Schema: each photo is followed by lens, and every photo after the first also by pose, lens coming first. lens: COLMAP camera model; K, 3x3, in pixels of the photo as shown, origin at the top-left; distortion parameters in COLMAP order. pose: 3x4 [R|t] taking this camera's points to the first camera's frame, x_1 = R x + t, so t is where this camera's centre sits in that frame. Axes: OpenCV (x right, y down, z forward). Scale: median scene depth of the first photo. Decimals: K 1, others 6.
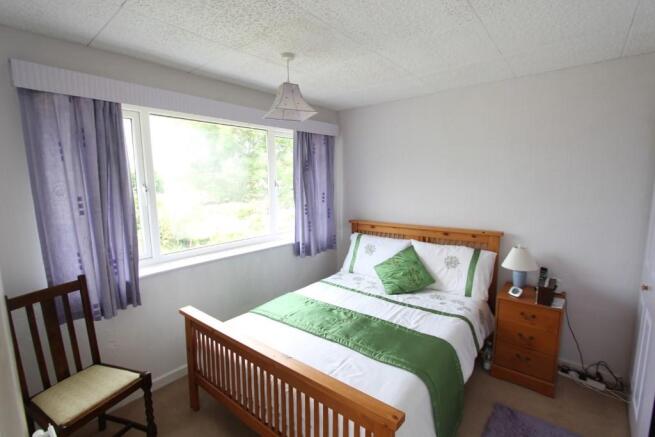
lens RADIAL K [[301.1, 0, 326.1], [0, 301.1, 219.3], [0, 0, 1]] dist [-0.016500, 0.002833]
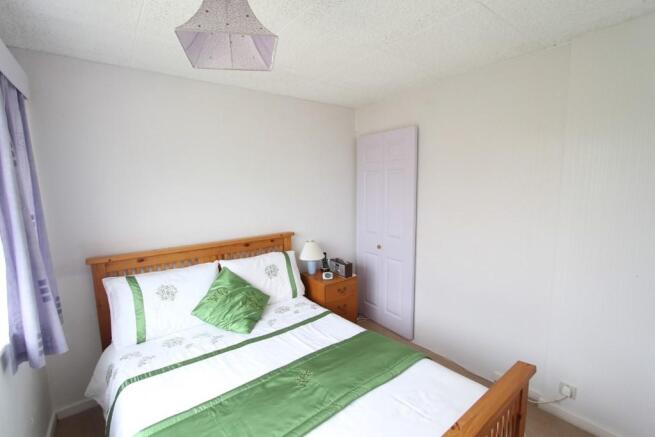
lens RADIAL K [[301.1, 0, 327.0], [0, 301.1, 219.8], [0, 0, 1]] dist [-0.016500, 0.002833]
pose [[0.227620, -0.111691, 0.967323, -0.459885], [0.133101, 0.987645, 0.082717, -0.076440], [-0.964610, 0.109924, 0.239674, 0.580745]]
